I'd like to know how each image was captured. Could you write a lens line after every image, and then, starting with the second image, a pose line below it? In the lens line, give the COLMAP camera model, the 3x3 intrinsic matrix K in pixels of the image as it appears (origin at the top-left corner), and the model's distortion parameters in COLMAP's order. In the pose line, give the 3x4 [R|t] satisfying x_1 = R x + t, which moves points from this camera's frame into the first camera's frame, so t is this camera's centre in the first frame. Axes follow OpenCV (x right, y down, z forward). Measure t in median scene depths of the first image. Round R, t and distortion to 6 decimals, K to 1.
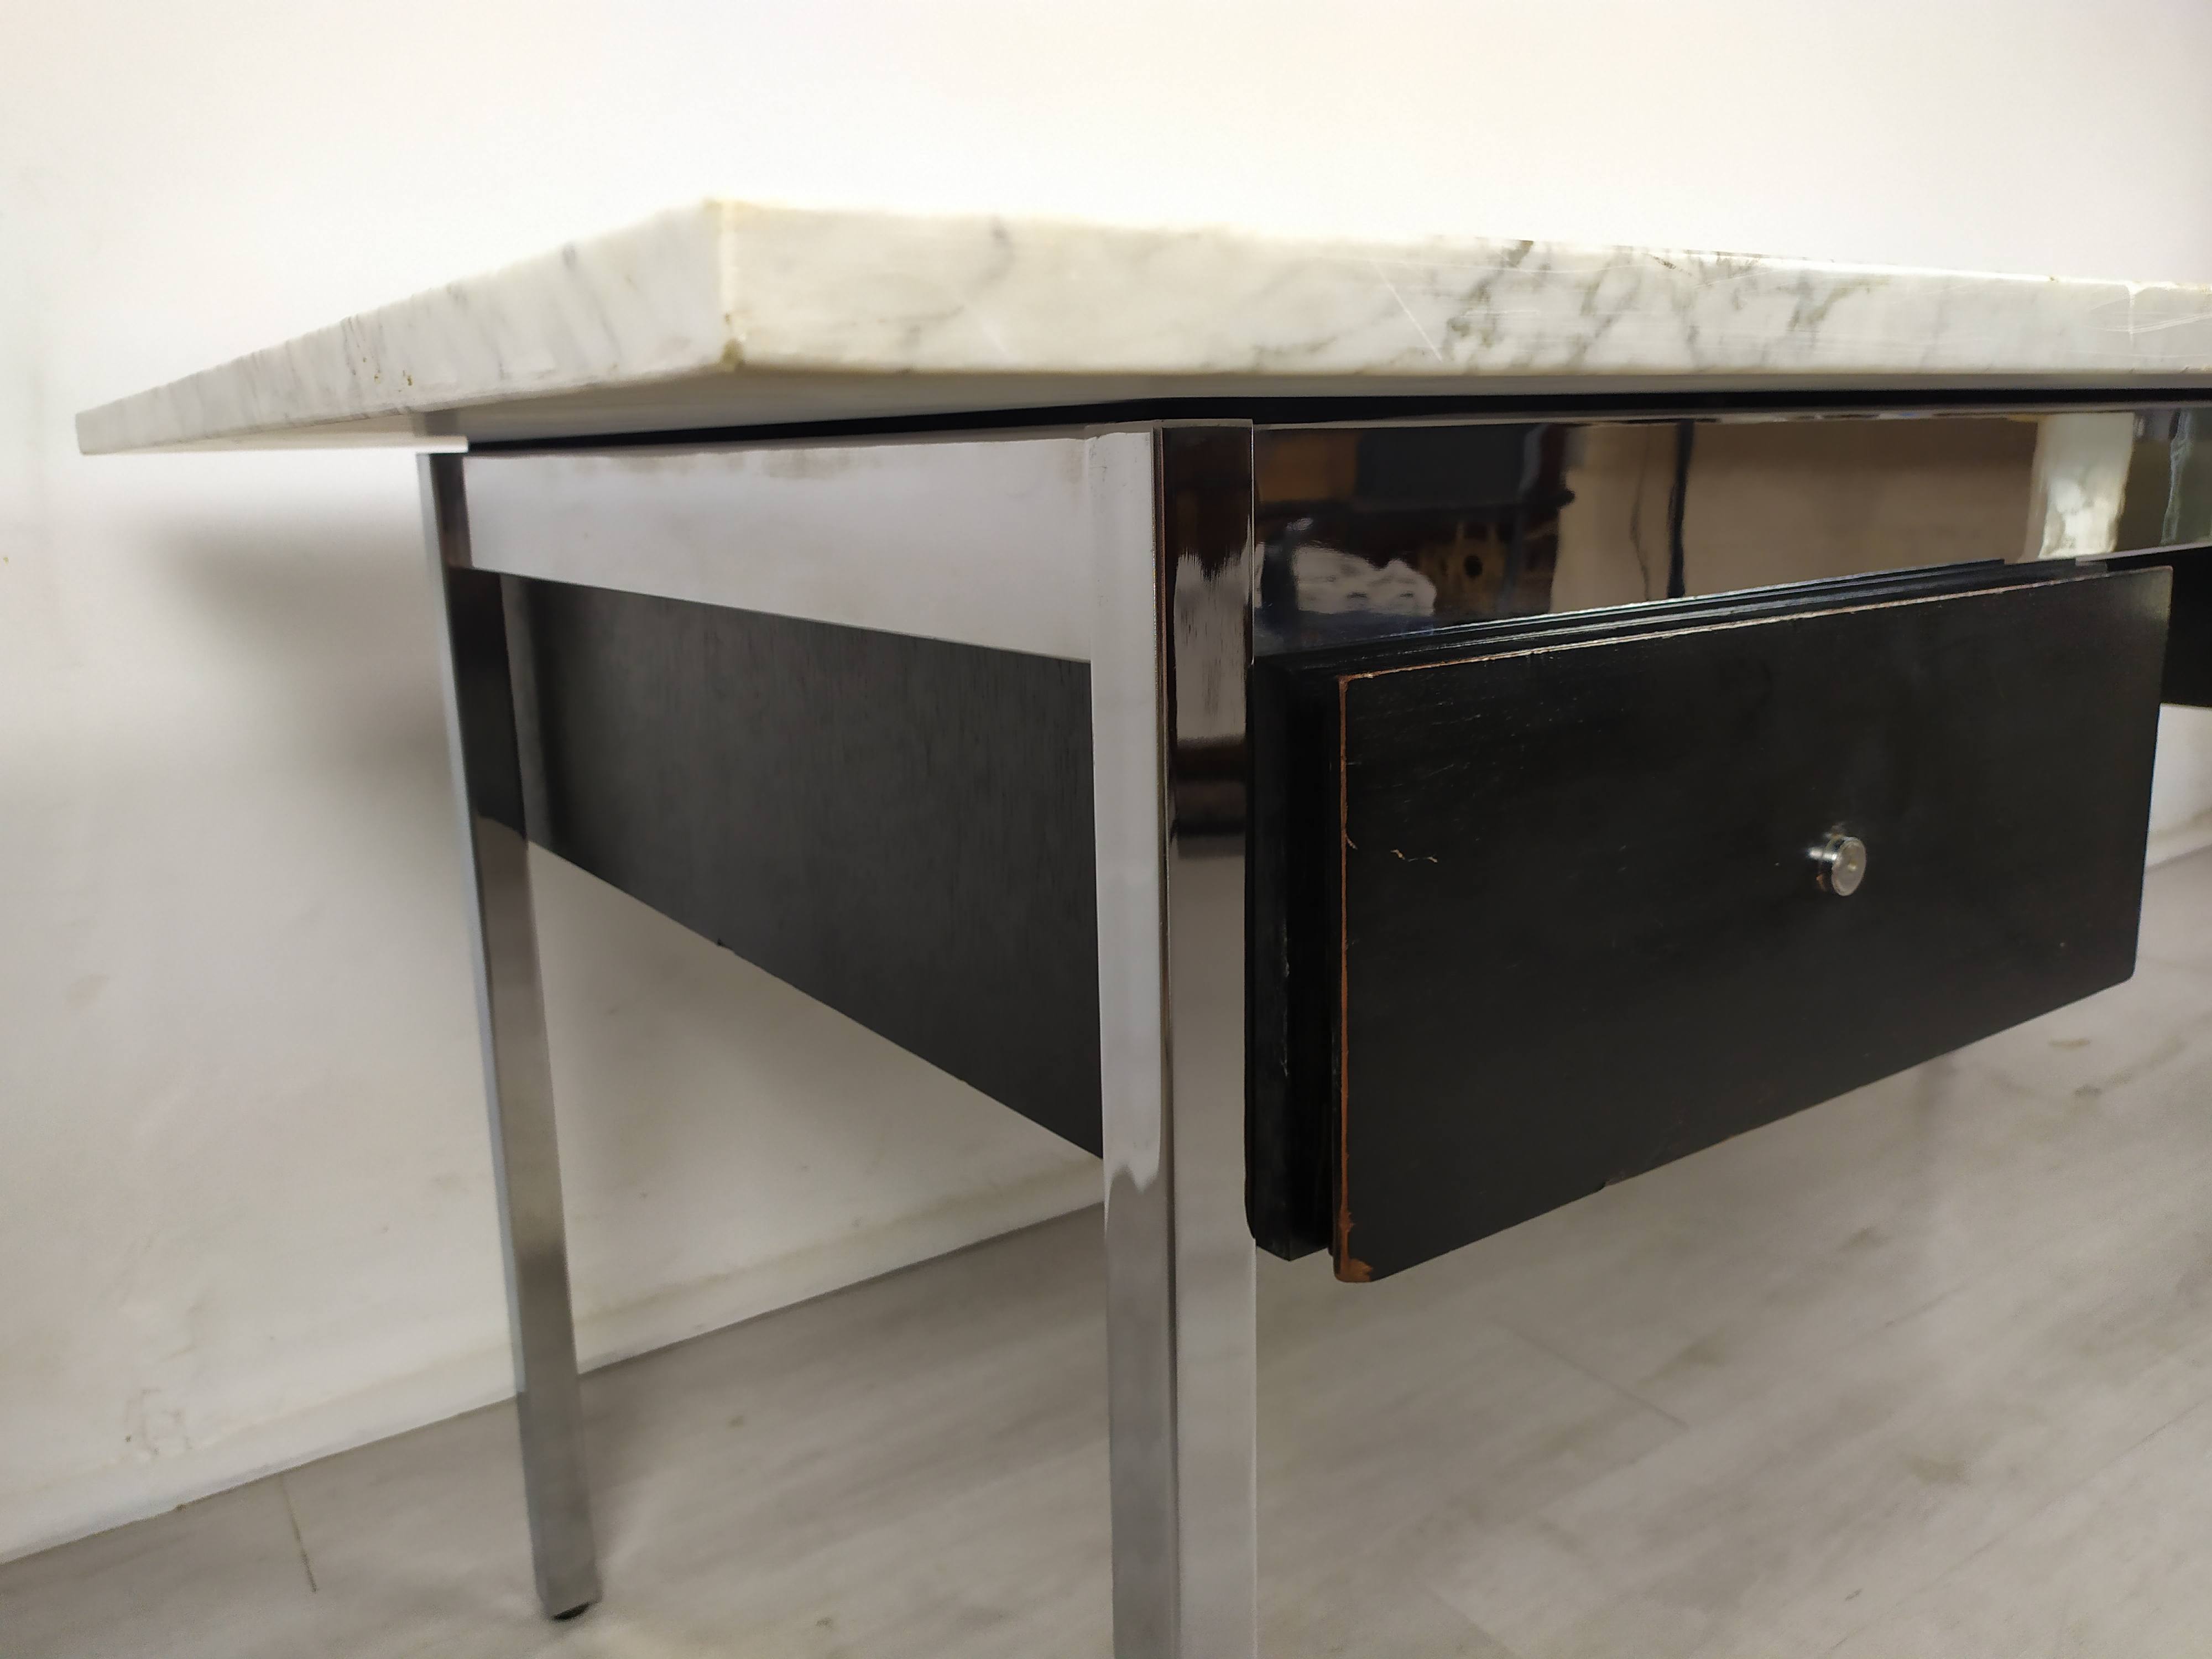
lens RADIAL K [[1689.6, 0, 1107.9], [0, 1689.6, 833.5], [0, 0, 1]] dist [0.053125, -0.084351]
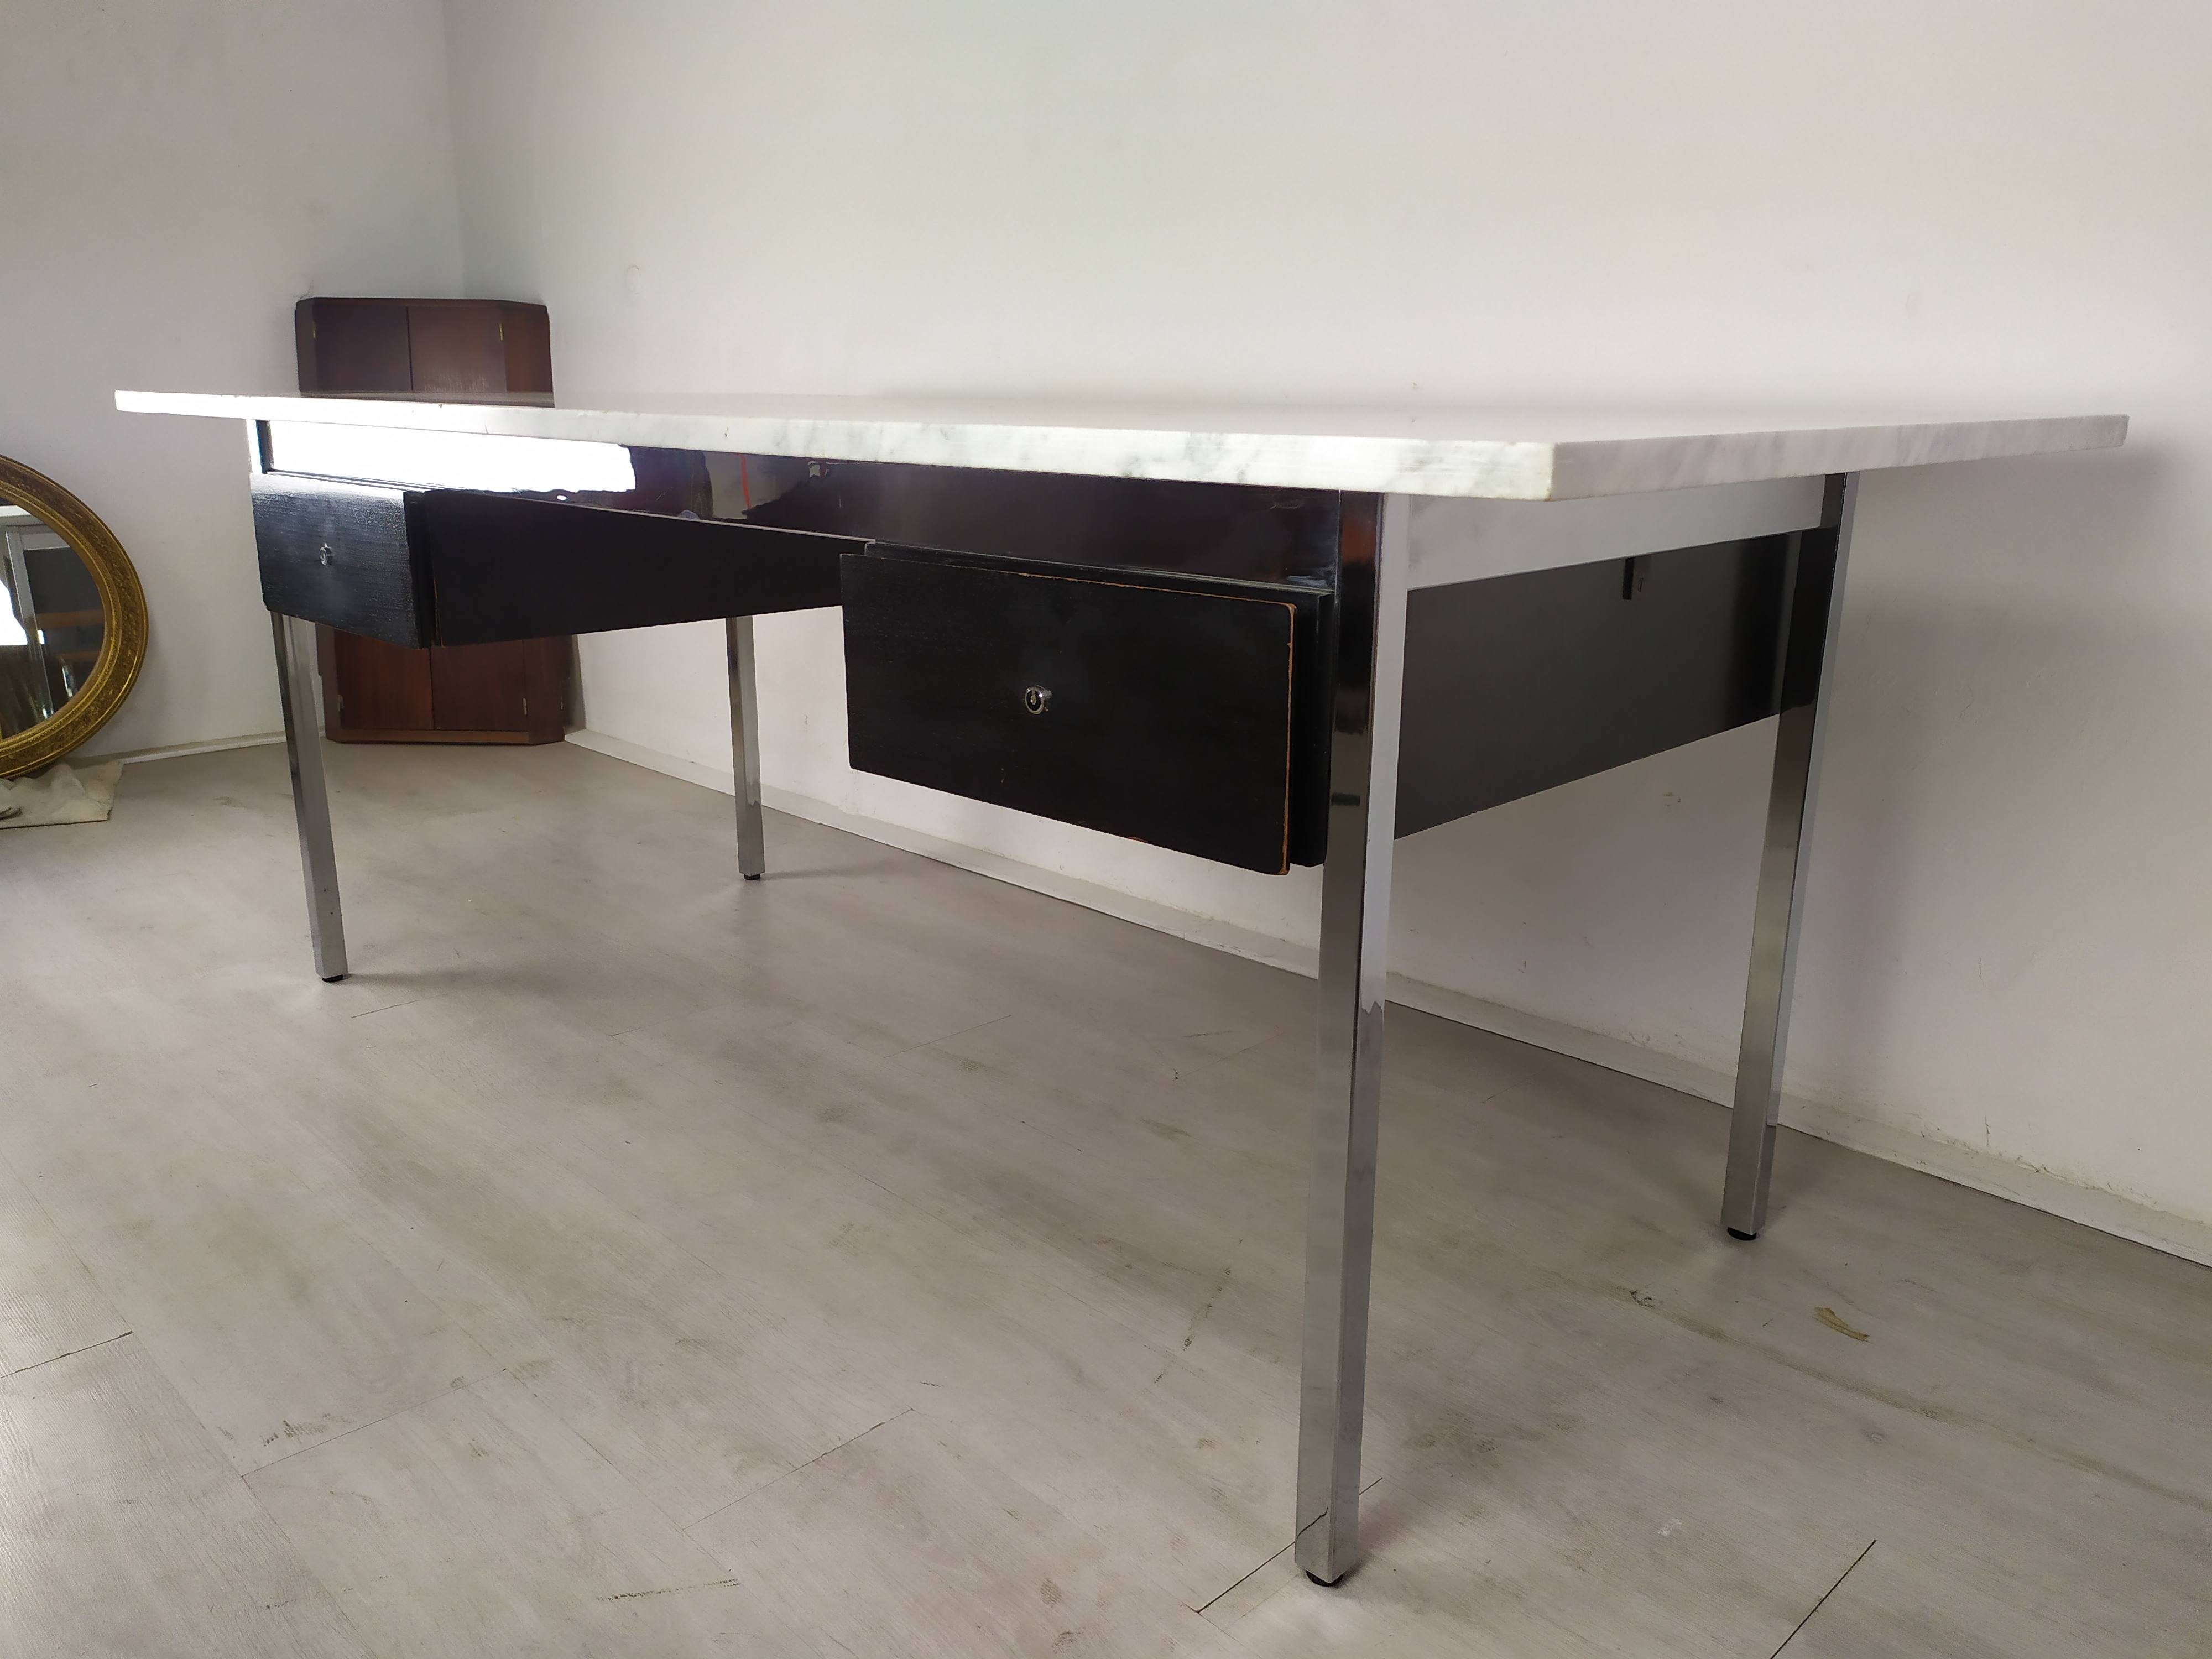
lens RADIAL K [[1652.5, 0, 1114.6], [0, 1652.5, 831.0], [0, 0, 1]] dist [0.056507, -0.068548]
pose [[0.189709, 0.287356, -0.938849, 4.565240], [-0.232007, 0.942254, 0.241518, -0.718036], [0.954035, 0.172002, 0.245423, 2.005148]]
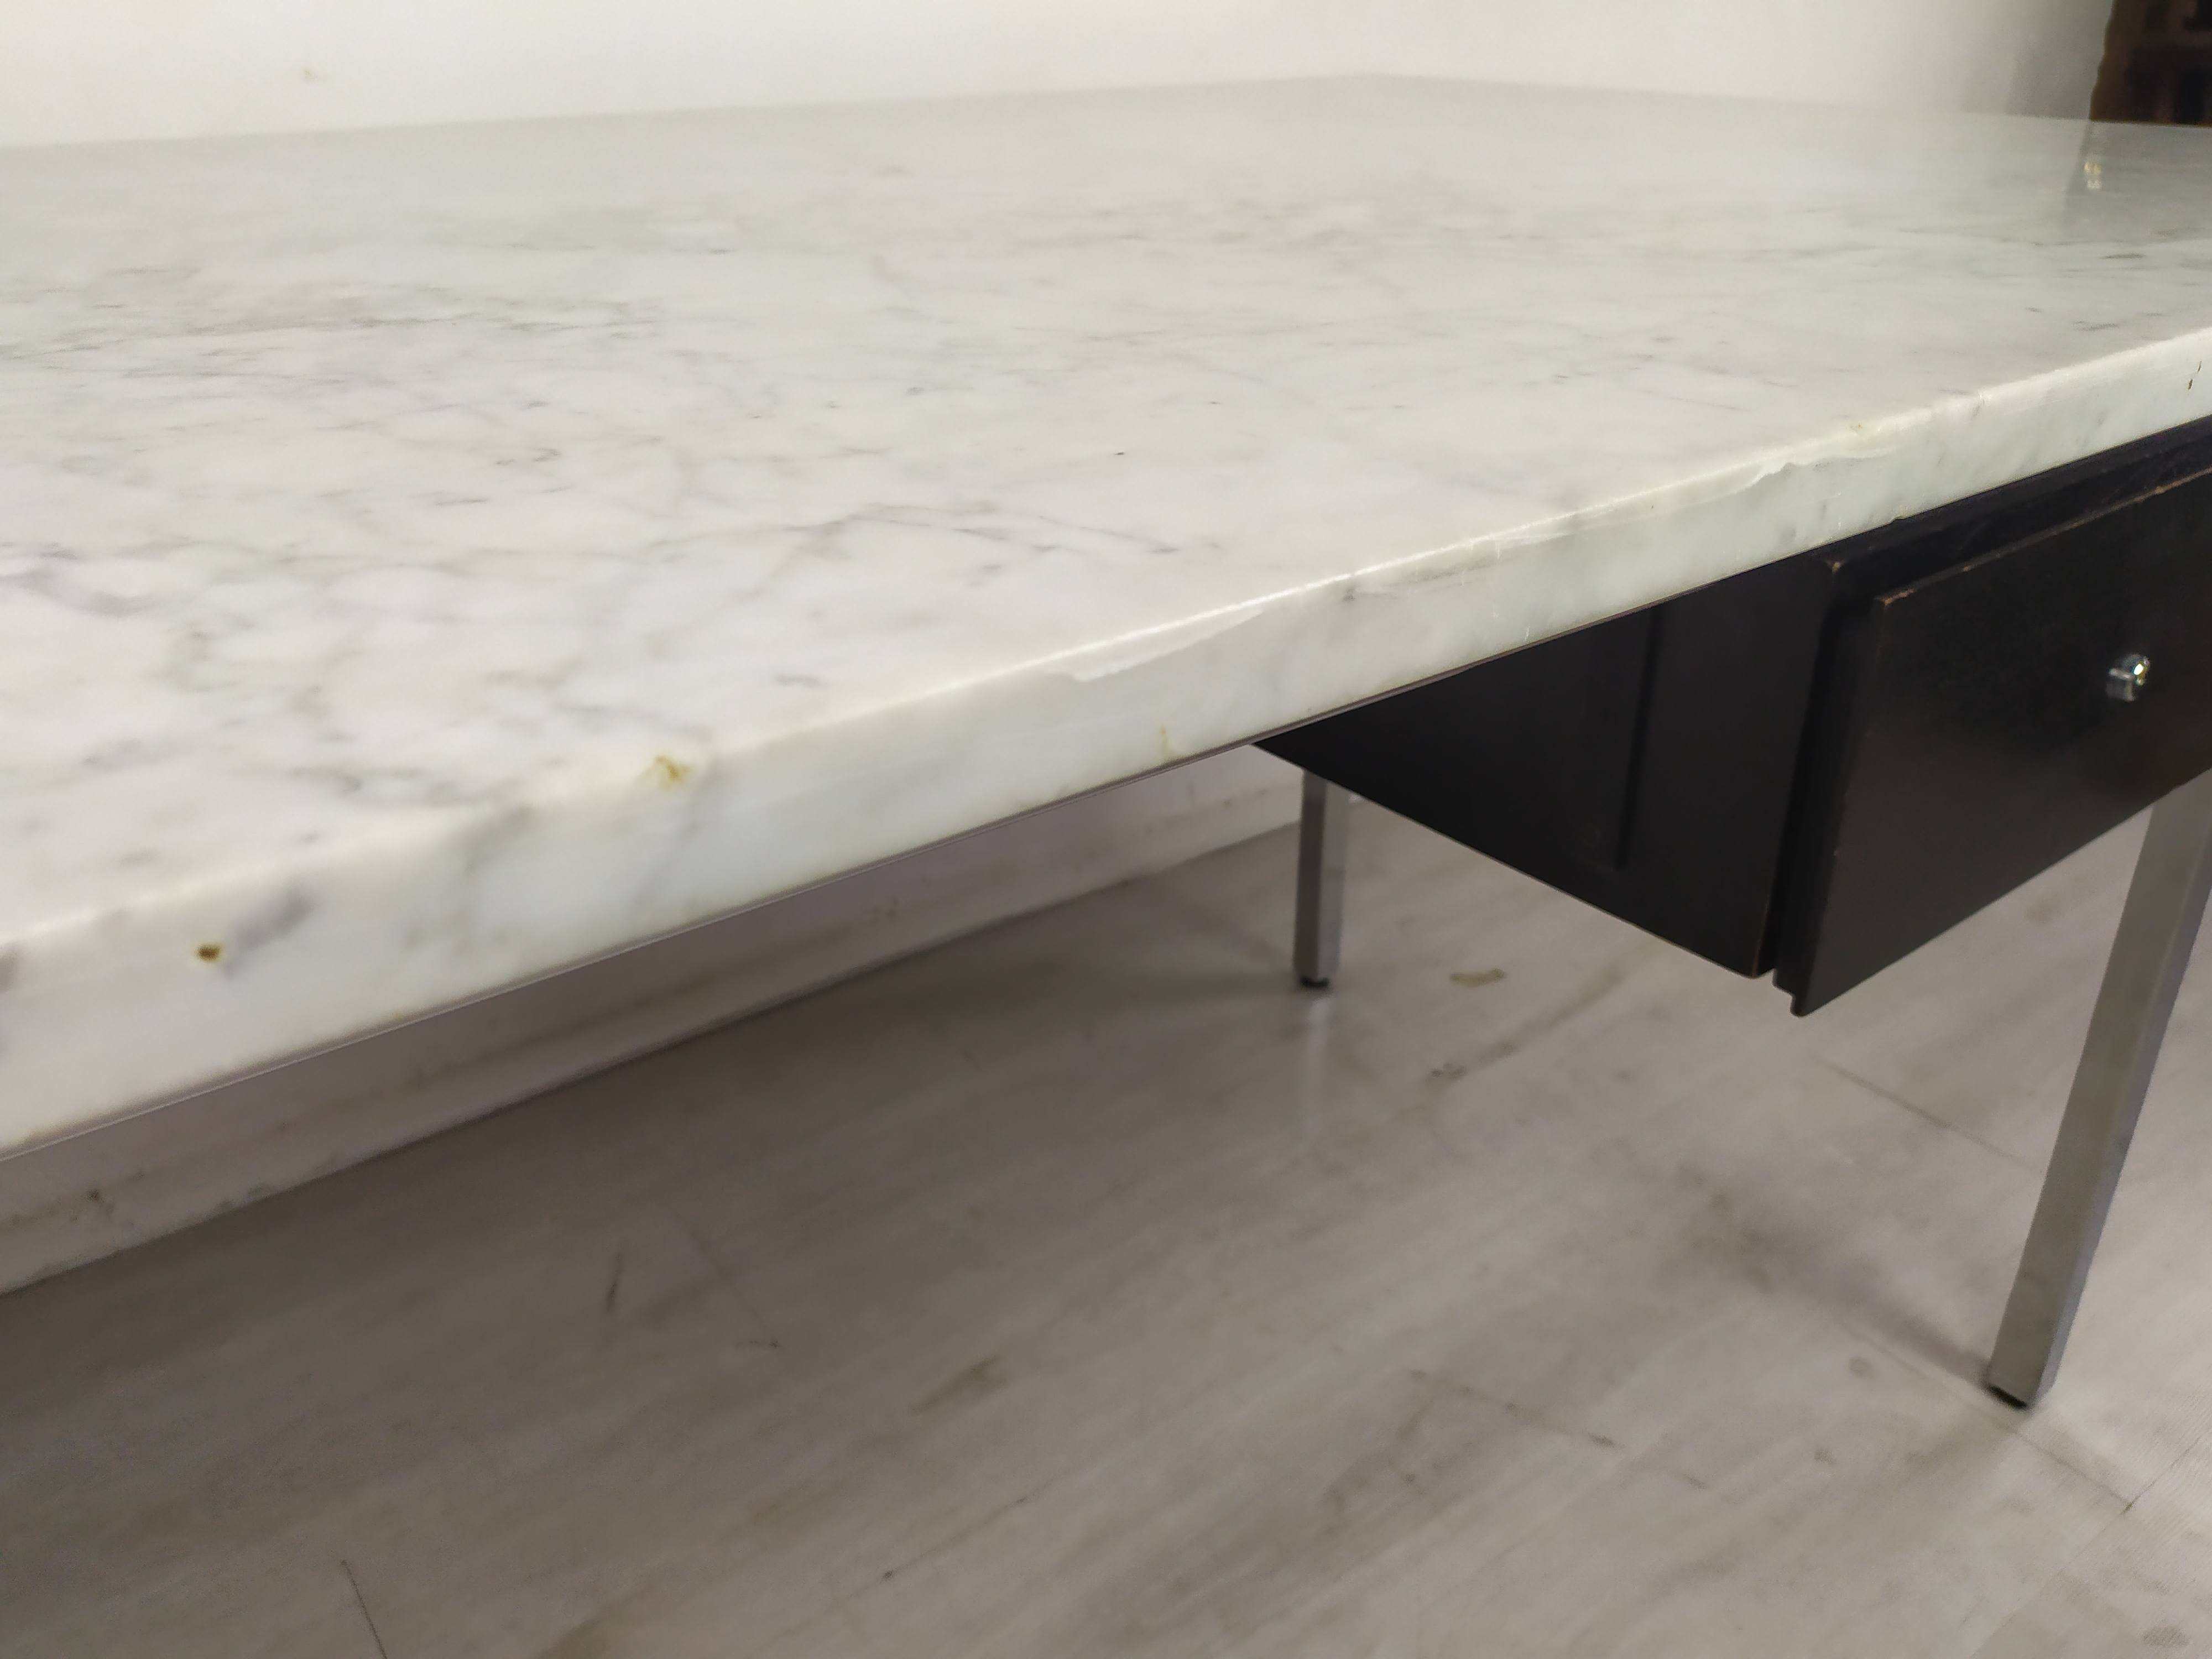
lens RADIAL K [[1734.5, 0, 1106.0], [0, 1734.5, 829.5], [0, 0, 1]] dist [0.038729, -0.076371]
pose [[0.998447, 0.002024, 0.055678, 1.429240], [-0.015317, 0.970804, 0.239384, -0.532698], [-0.053568, -0.239865, 0.969327, 1.025359]]
